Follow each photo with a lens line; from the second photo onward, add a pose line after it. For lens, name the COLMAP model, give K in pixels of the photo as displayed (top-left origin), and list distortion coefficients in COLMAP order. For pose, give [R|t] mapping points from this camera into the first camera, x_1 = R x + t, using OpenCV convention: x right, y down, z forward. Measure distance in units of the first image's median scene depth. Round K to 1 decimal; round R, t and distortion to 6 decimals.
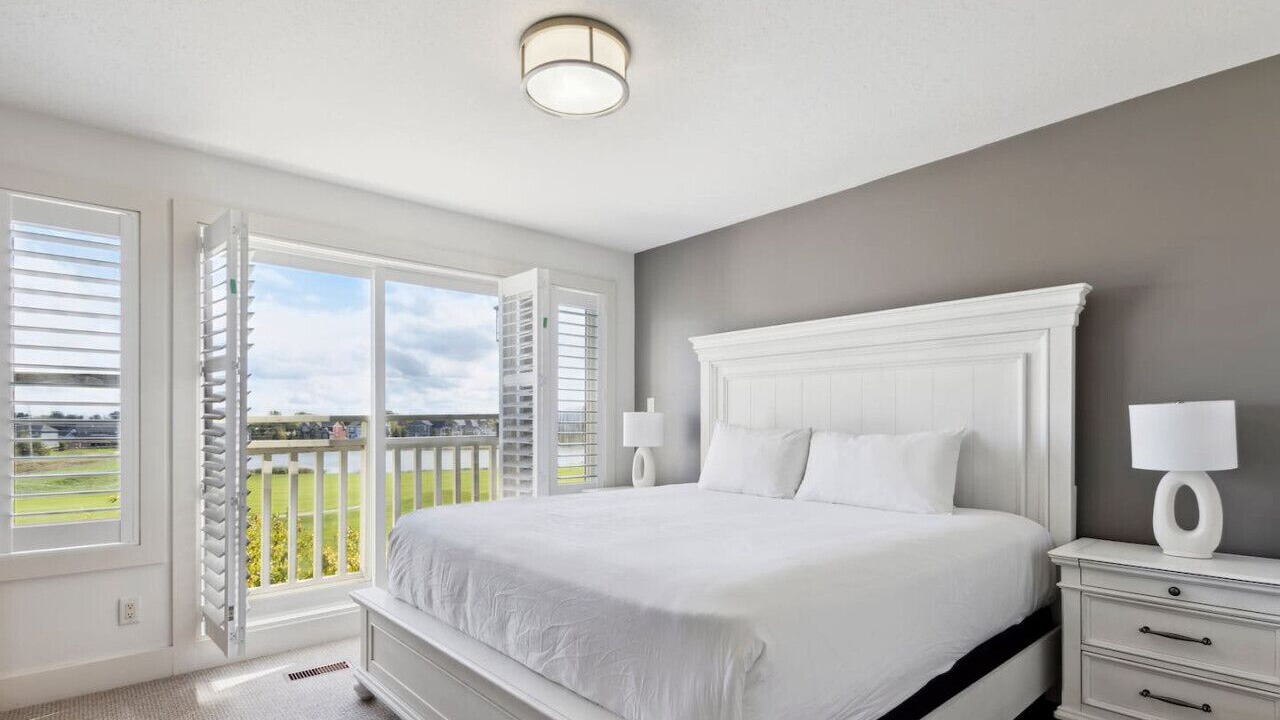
lens RADIAL K [[650.9, 0, 640.0], [0, 650.9, 360.0], [0, 0, 1]] dist [0.002354, -0.000011]
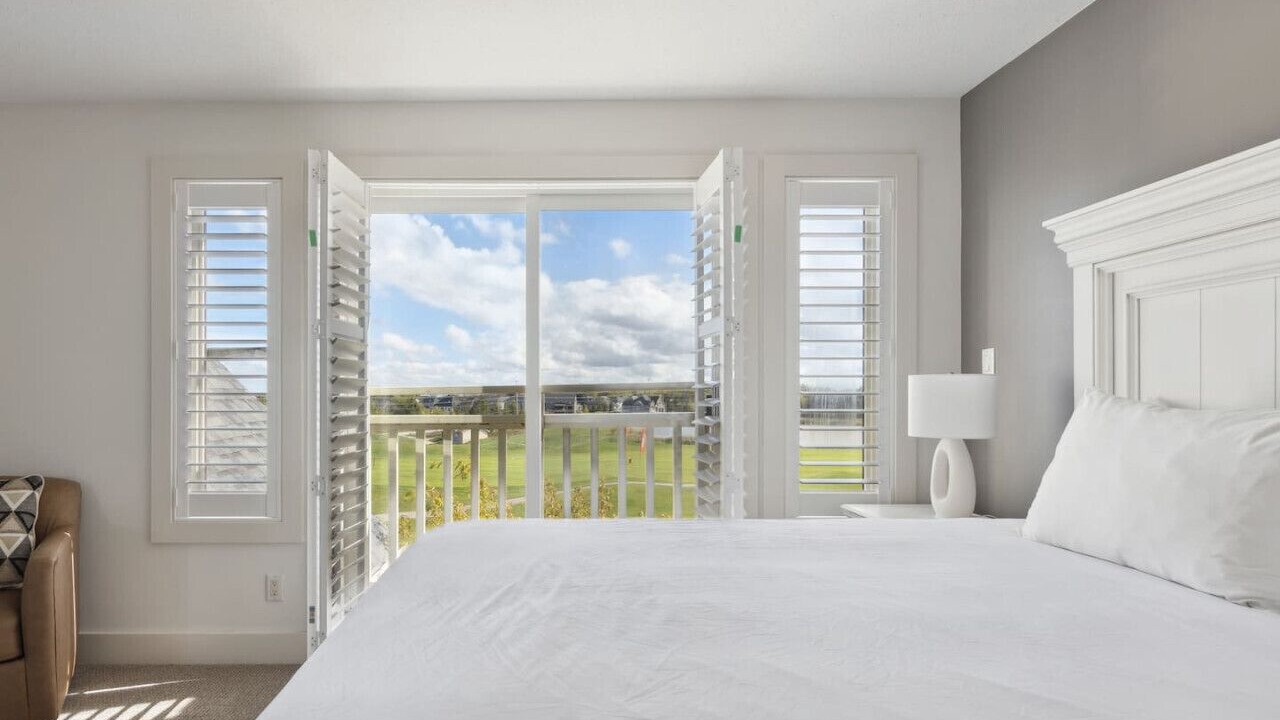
lens RADIAL K [[650.9, 0, 640.0], [0, 650.9, 360.0], [0, 0, 1]] dist [0.002354, -0.000011]
pose [[0.733295, -0.037678, -0.678866, 0.204036], [0.067269, 0.997585, 0.017295, 0.046072], [0.676575, -0.058349, 0.734058, 0.475022]]
